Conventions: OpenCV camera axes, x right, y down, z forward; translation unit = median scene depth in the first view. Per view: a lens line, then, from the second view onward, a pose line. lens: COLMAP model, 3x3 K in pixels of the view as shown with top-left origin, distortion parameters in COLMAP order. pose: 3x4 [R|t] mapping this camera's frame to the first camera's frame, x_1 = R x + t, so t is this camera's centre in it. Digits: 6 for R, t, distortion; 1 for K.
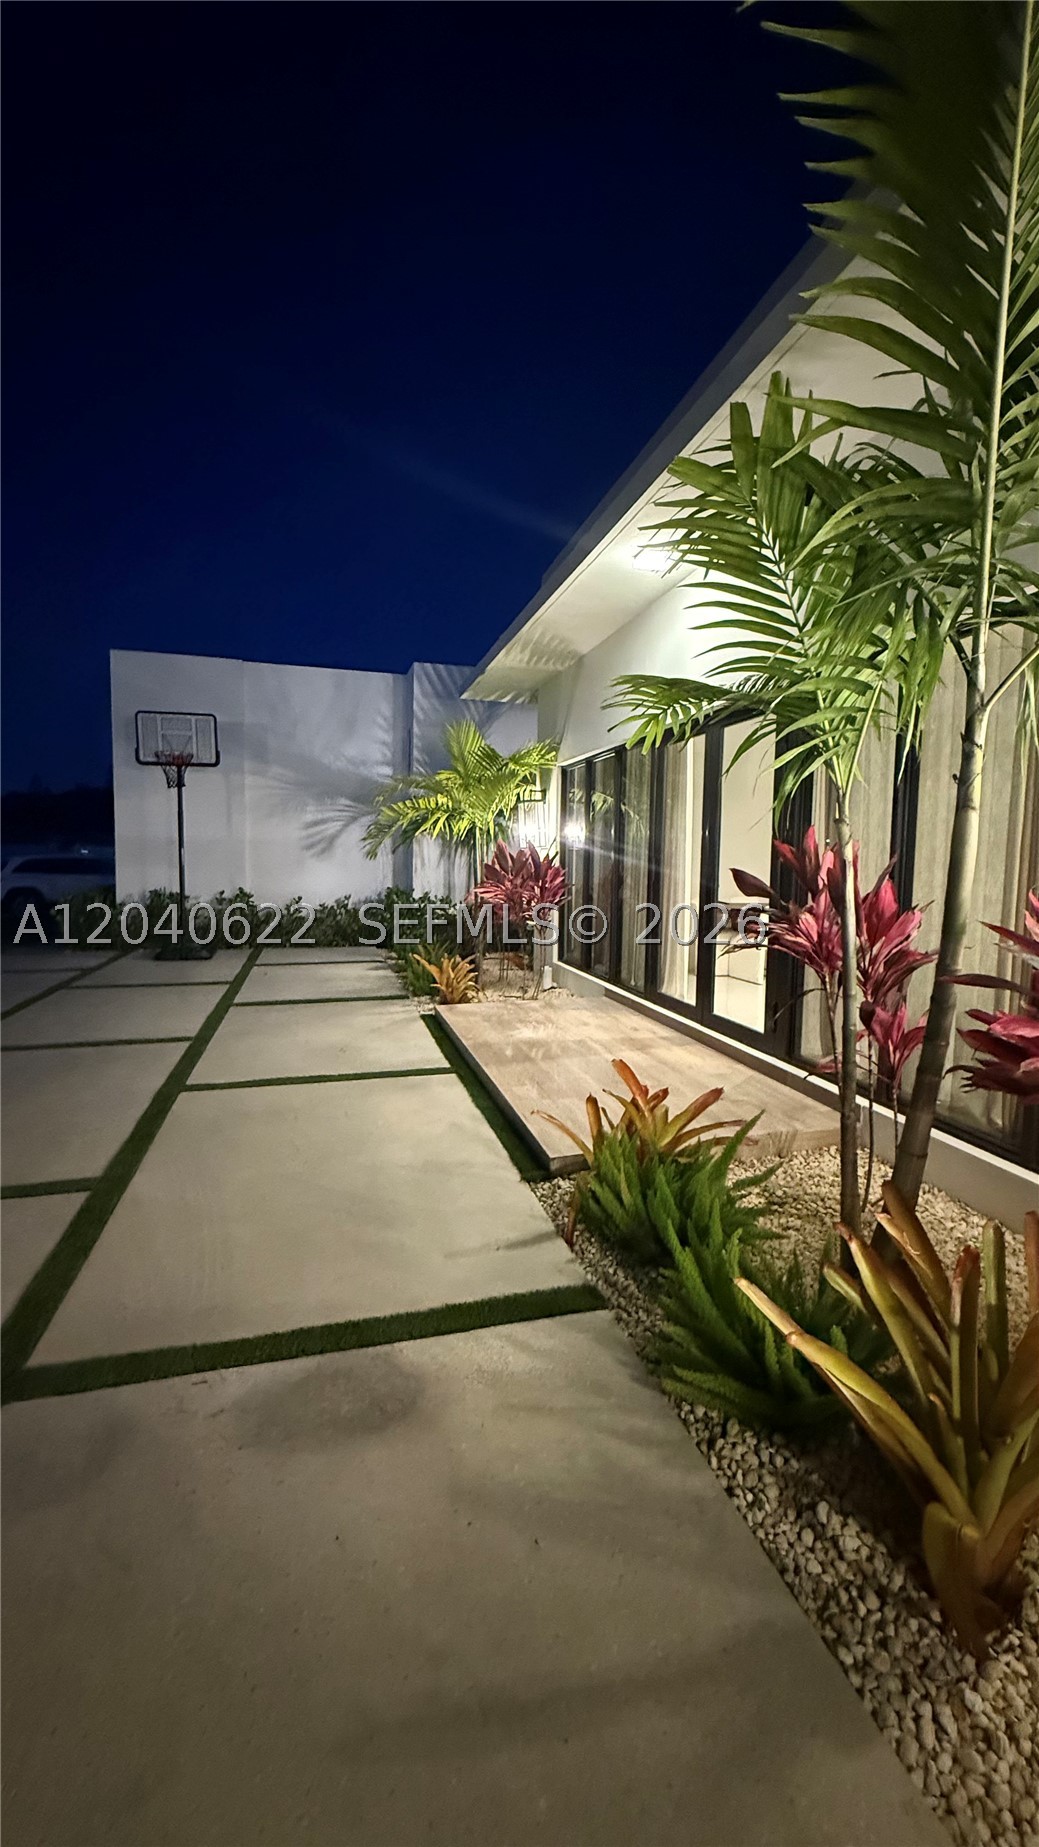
lens RADIAL K [[745.0, 0, 519.5], [0, 745.0, 923.5], [0, 0, 1]] dist [0.009318, 0.000323]
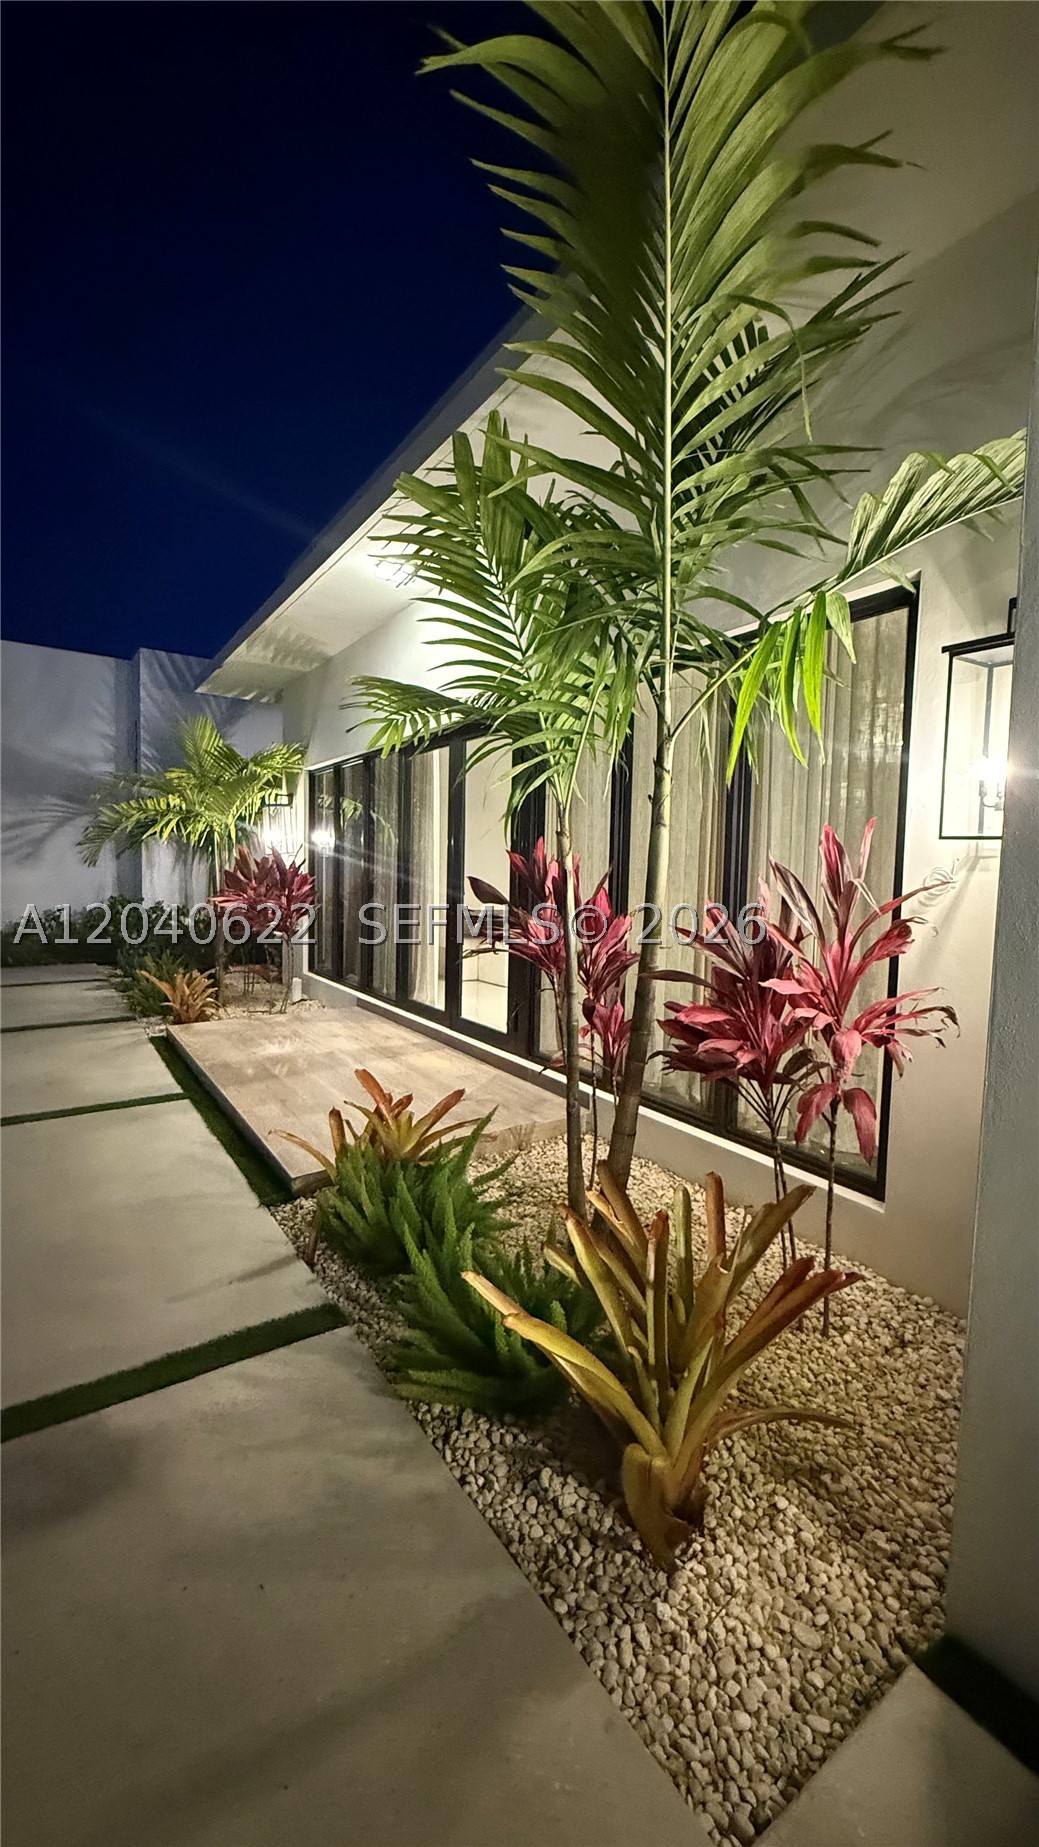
lens RADIAL K [[745.0, 0, 519.5], [0, 745.0, 923.5], [0, 0, 1]] dist [0.009318, 0.000323]
pose [[0.949690, -0.016795, 0.312739, 0.029653], [0.020113, 0.999770, -0.007385, 0.000425], [-0.312544, 0.013304, 0.949810, -0.008761]]
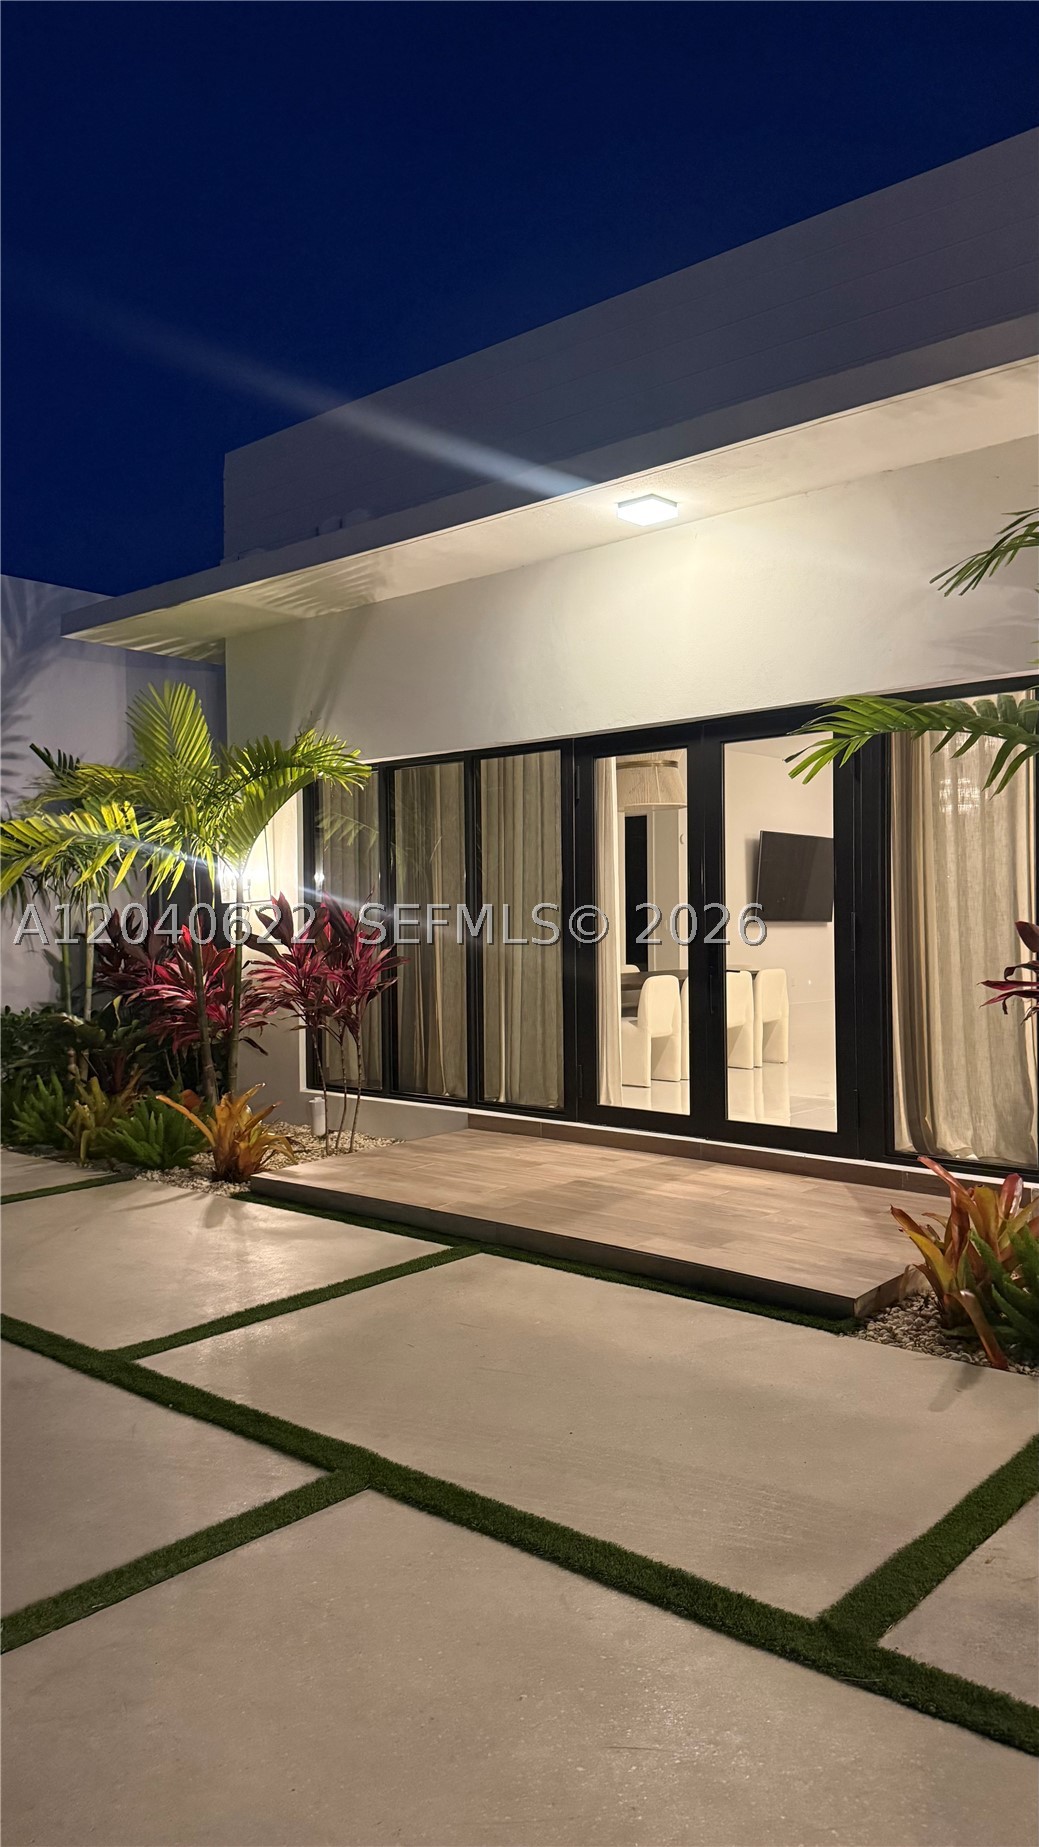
lens RADIAL K [[1306.3, 0, 519.9], [0, 1306.3, 963.0], [0, 0, 1]] dist [0.005112, 0.001154]
pose [[0.832487, -0.048507, 0.551917, -1.146042], [0.073928, 0.996977, -0.023888, -0.035300], [-0.549090, 0.060689, 0.833557, 0.030617]]
